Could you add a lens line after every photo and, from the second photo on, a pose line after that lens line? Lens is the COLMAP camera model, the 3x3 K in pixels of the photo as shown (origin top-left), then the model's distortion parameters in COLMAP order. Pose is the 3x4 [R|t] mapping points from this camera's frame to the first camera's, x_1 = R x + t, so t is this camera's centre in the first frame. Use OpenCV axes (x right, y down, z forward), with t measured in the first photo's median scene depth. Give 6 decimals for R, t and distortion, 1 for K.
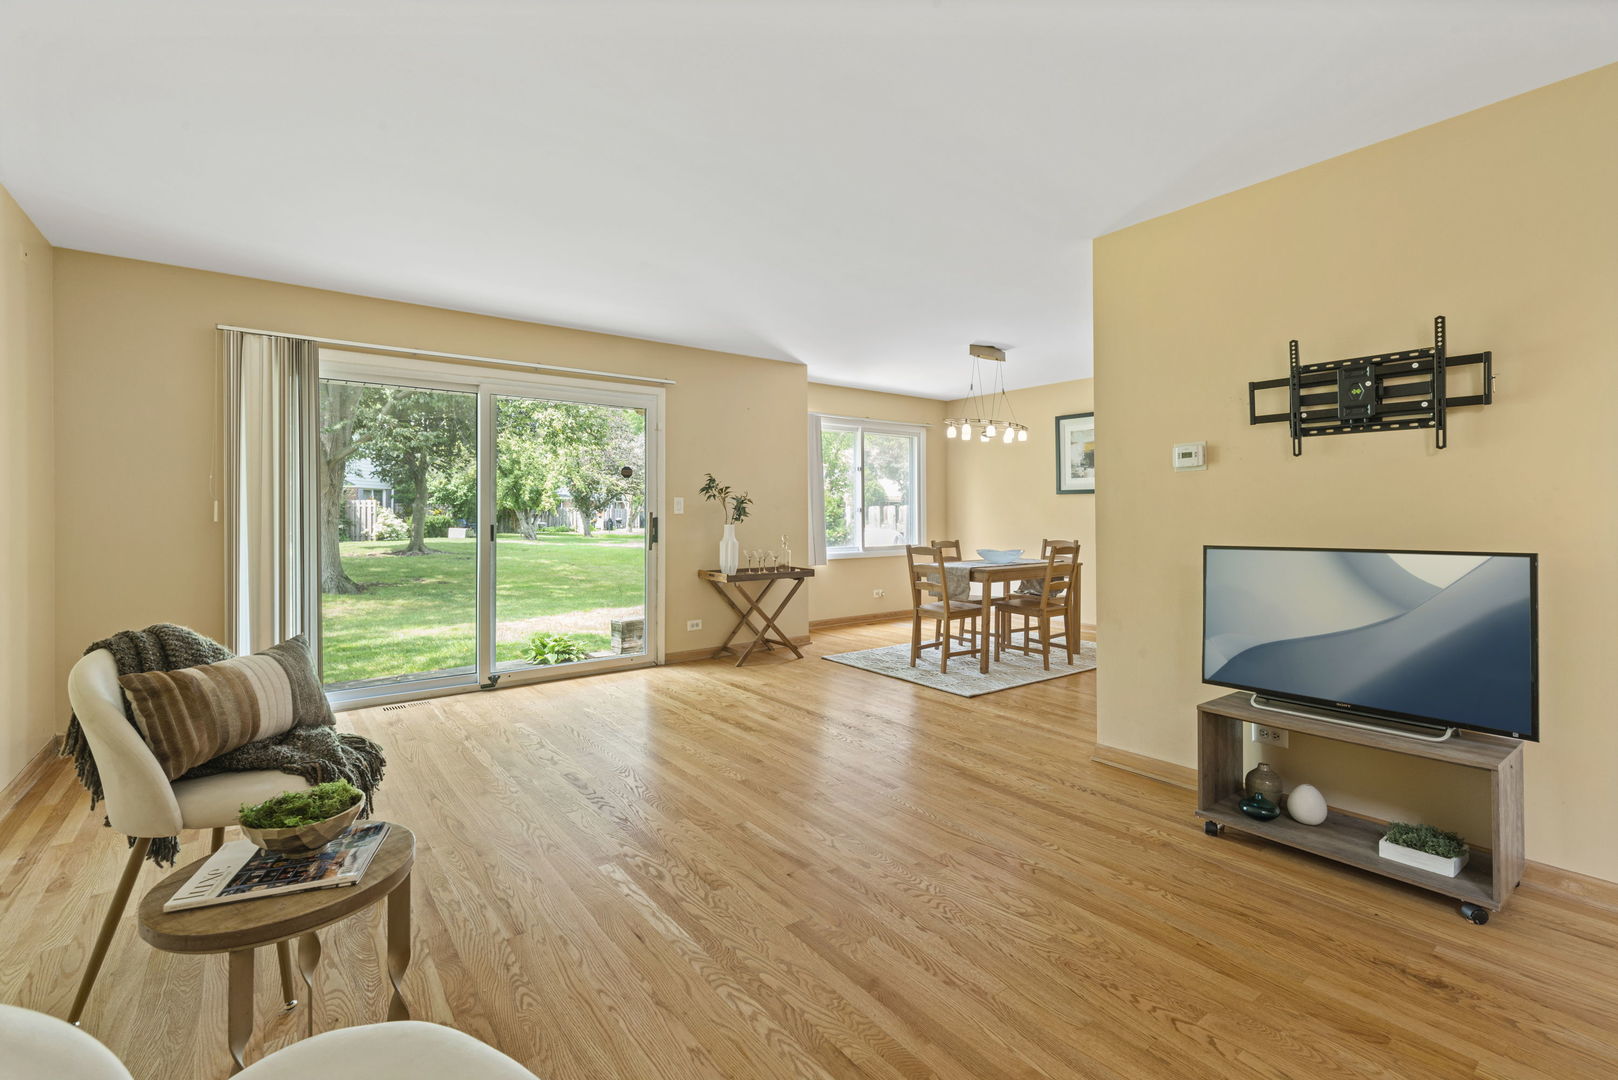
lens RADIAL K [[715.5, 0, 797.0], [0, 715.5, 541.0], [0, 0, 1]] dist [0.001369, 0.000030]
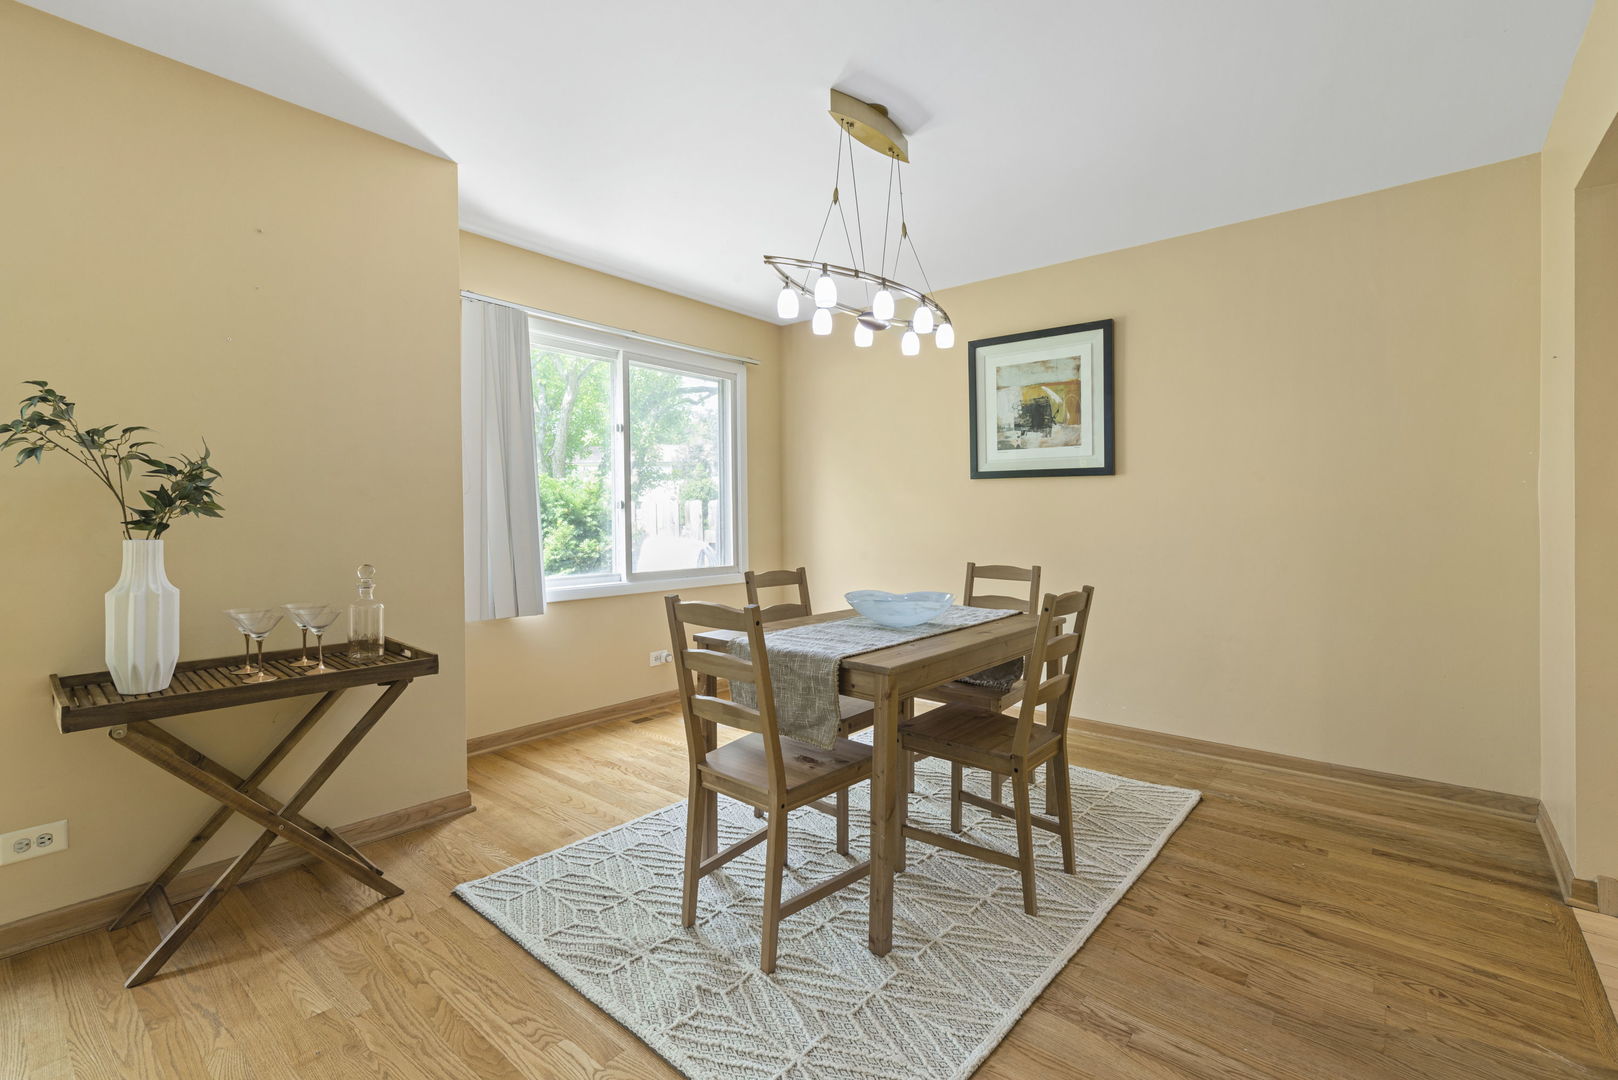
lens RADIAL K [[720.9, 0, 798.4], [0, 720.9, 520.1], [0, 0, 1]] dist [0.002752, 0.000105]
pose [[0.975583, 0.001503, 0.219628, 0.126228], [0.005471, 0.999500, -0.031143, -0.018943], [-0.219565, 0.031584, 0.975087, 0.576502]]
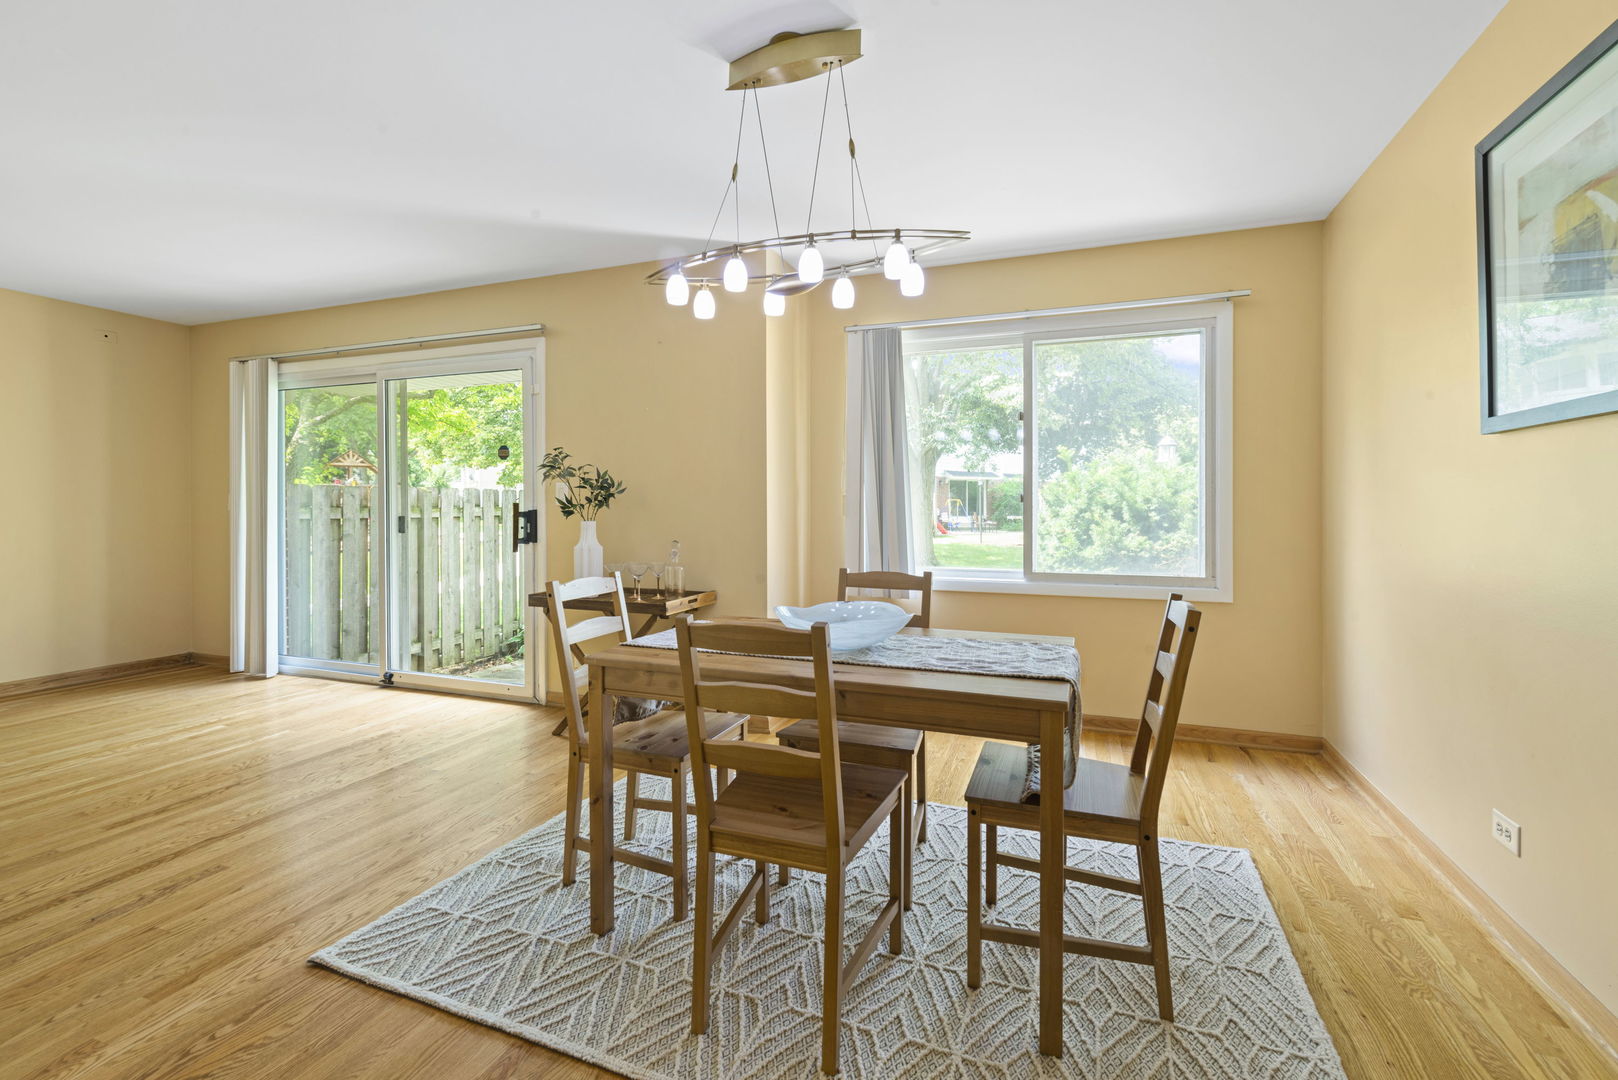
lens RADIAL K [[707.9, 0, 803.4], [0, 707.9, 518.9], [0, 0, 1]] dist [-0.002053, -0.000215]
pose [[0.533349, 0.016673, -0.845731, 0.546622], [-0.035119, 0.999380, -0.002446, -0.029023], [0.845166, 0.031006, 0.533604, 0.782590]]
